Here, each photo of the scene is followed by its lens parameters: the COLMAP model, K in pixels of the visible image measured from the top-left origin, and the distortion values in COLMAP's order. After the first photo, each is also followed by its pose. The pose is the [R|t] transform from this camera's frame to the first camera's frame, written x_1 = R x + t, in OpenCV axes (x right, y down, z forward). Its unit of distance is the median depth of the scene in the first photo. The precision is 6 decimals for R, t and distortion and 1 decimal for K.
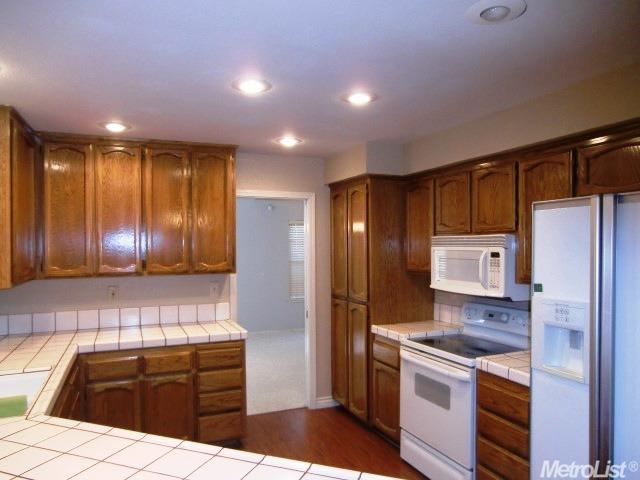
lens RADIAL K [[466.2, 0, 322.9], [0, 466.2, 249.9], [0, 0, 1]] dist [-0.058509, 0.002276]
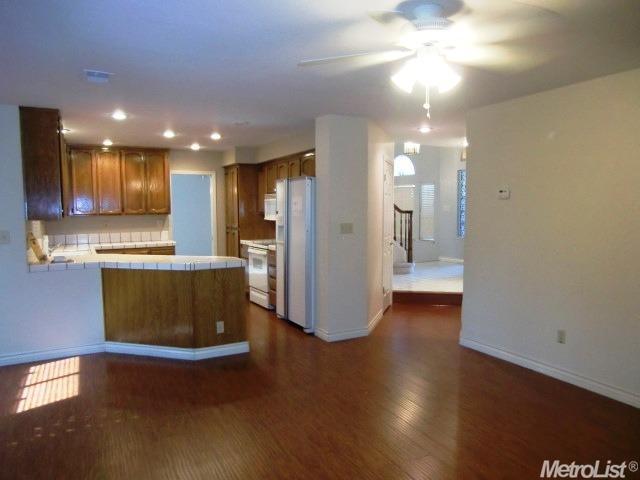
lens RADIAL K [[466.2, 0, 322.9], [0, 466.2, 249.9], [0, 0, 1]] dist [-0.058509, 0.002276]
pose [[0.996520, -0.009003, 0.082868, 0.289970], [0.002288, 0.996730, 0.080771, 0.044470], [-0.083324, -0.080300, 0.993282, -1.002692]]
